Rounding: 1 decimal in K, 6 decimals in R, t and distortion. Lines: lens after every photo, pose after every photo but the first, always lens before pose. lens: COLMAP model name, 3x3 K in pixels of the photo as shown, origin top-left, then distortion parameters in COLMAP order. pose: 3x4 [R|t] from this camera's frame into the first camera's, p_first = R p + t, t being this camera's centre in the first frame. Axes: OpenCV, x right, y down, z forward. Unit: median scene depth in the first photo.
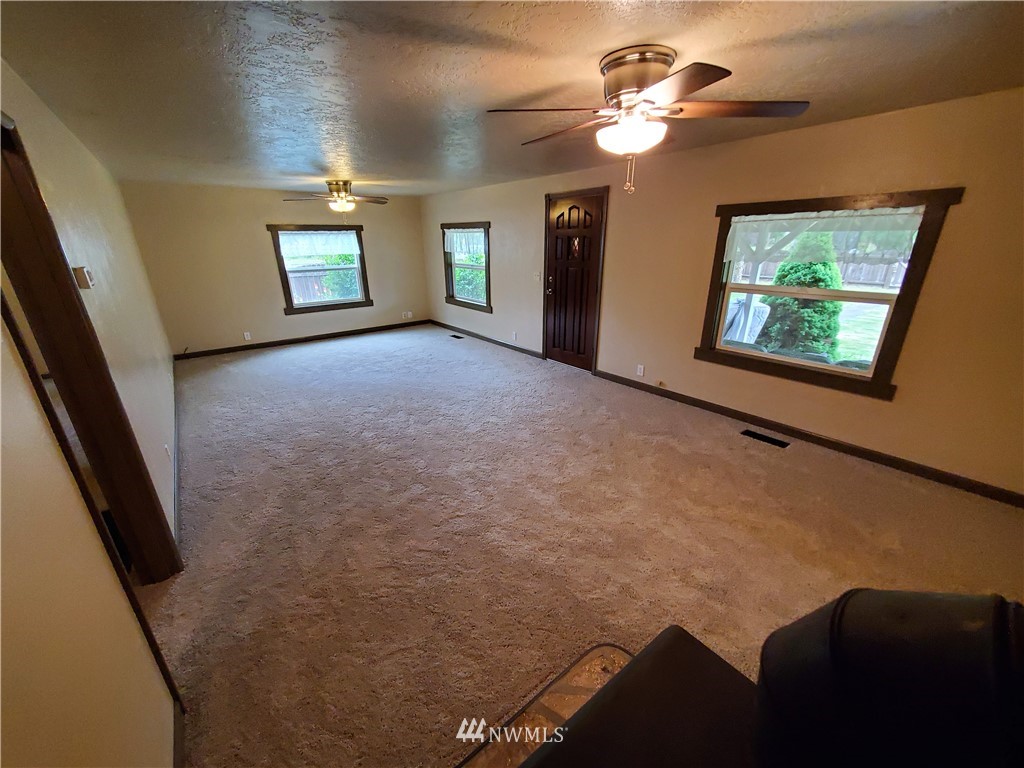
lens RADIAL K [[401.7, 0, 510.5], [0, 401.7, 383.8], [0, 0, 1]] dist [0.009063, -0.002463]
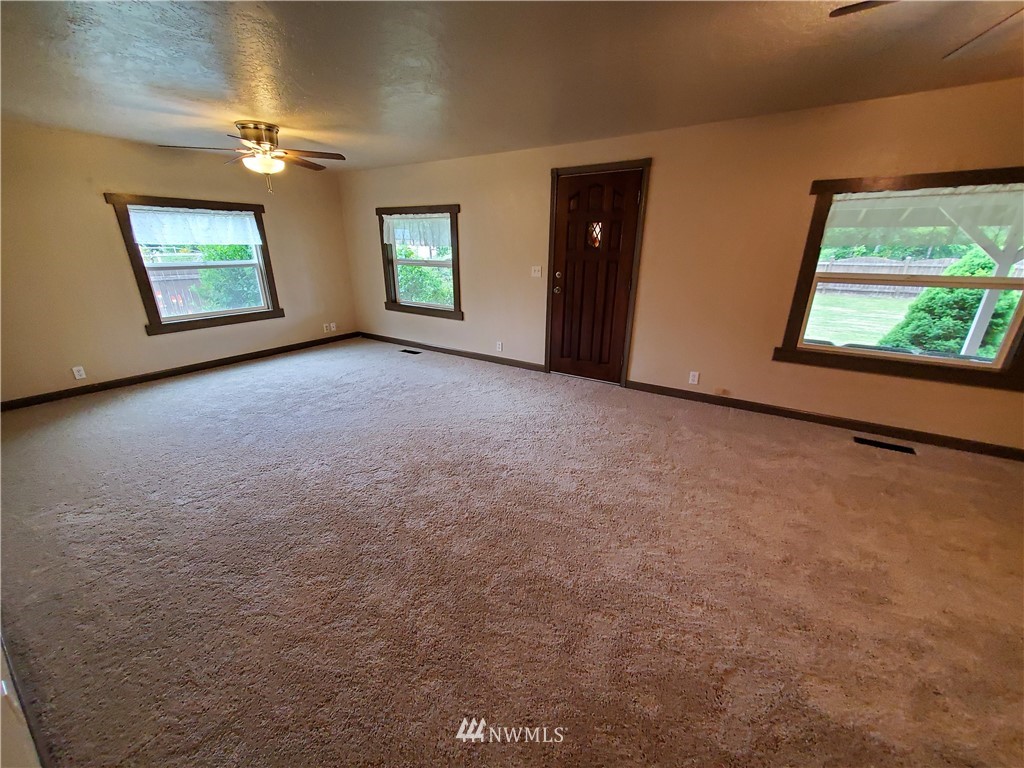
lens RADIAL K [[401.7, 0, 512.7], [0, 401.7, 387.2], [0, 0, 1]] dist [0.009063, -0.002463]
pose [[0.948697, -0.090254, 0.303032, -0.256706], [0.092371, 0.995697, 0.007370, -0.047195], [-0.302394, 0.020999, 0.952952, 0.252123]]
